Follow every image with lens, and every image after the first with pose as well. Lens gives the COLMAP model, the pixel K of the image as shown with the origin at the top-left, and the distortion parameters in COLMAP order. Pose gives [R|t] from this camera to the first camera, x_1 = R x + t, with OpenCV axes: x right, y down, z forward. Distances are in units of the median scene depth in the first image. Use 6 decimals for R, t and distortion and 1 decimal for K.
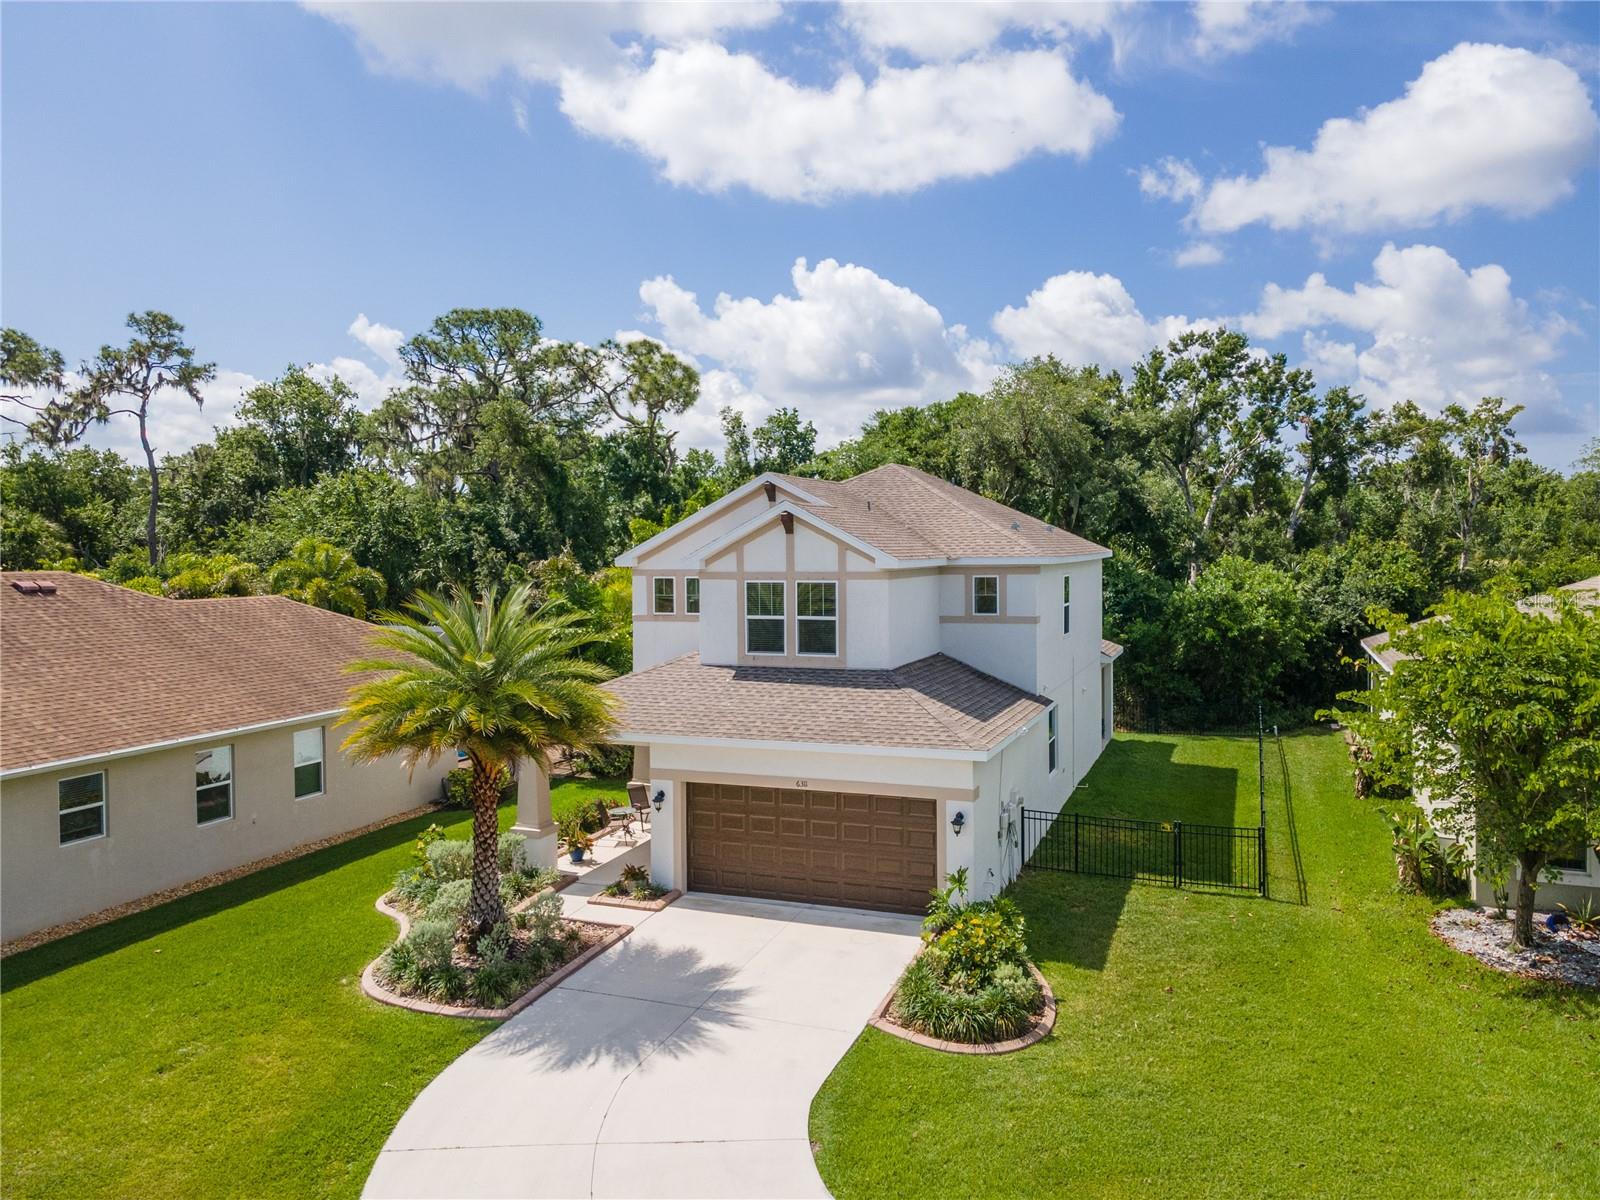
lens RADIAL K [[1186.1, 0, 816.2], [0, 1186.1, 601.7], [0, 0, 1]] dist [0.026197, 0.069948]
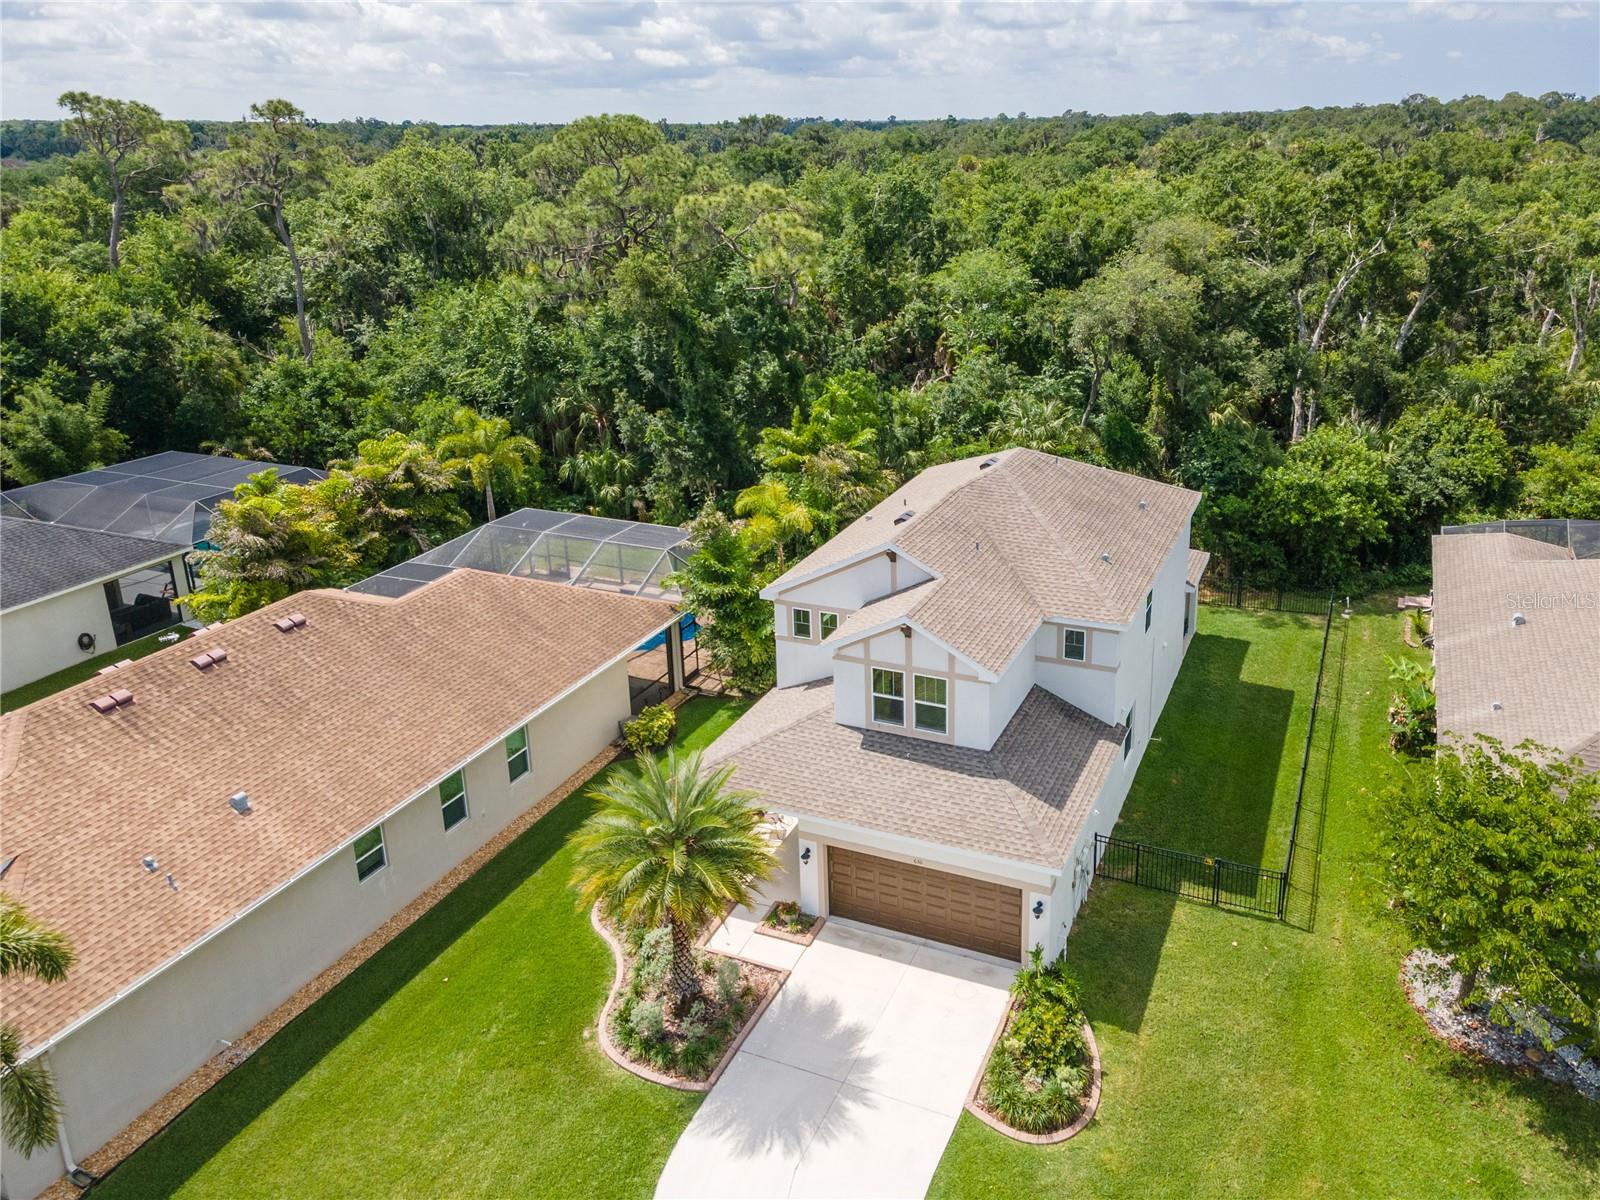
lens RADIAL K [[1218.1, 0, 894.3], [0, 1218.1, 494.2], [0, 0, 1]] dist [0.006134, 0.061236]
pose [[0.999376, 0.003488, -0.035156, 0.006019], [0.005407, 0.968291, 0.249767, -0.453293], [0.034912, -0.249801, 0.967668, -0.141121]]
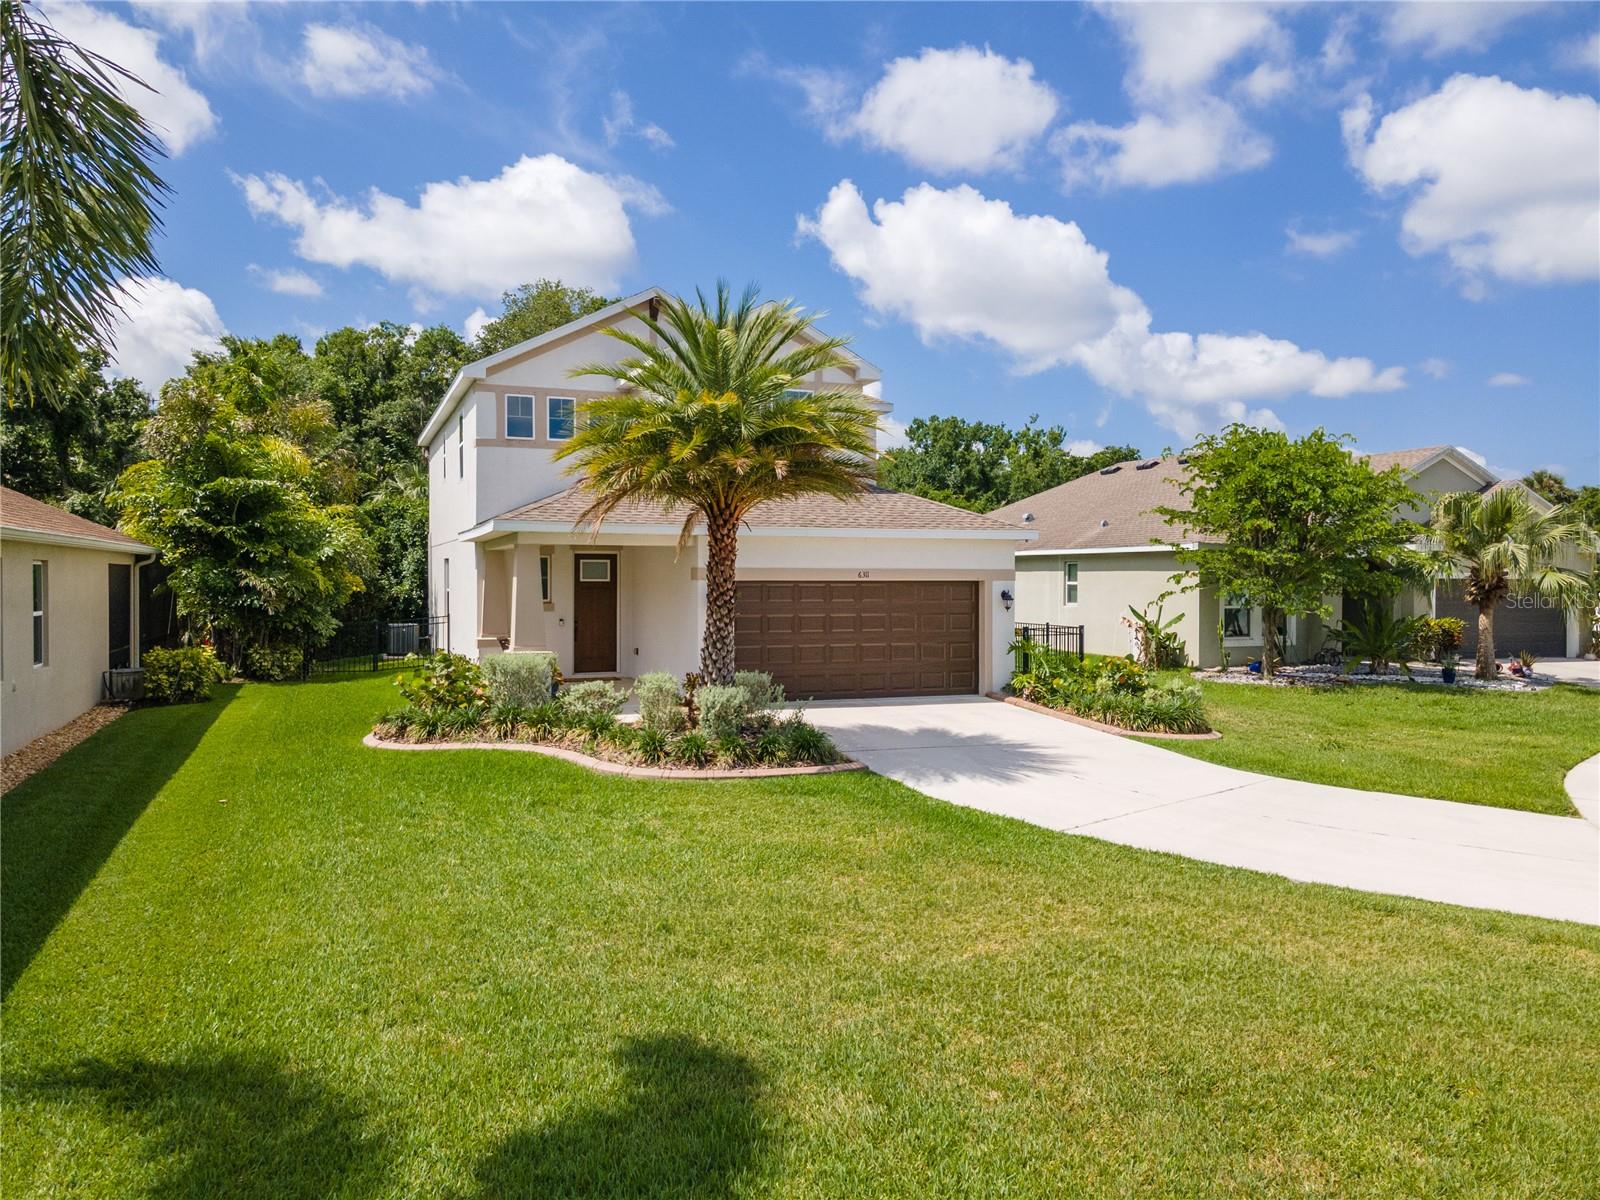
lens RADIAL K [[1164.2, 0, 797.7], [0, 1164.2, 597.1], [0, 0, 1]] dist [0.034109, 0.063470]
pose [[0.745664, -0.002310, 0.666318, -0.570573], [0.023800, 0.999448, -0.023169, 0.157473], [-0.665897, 0.033135, 0.745307, 0.253304]]
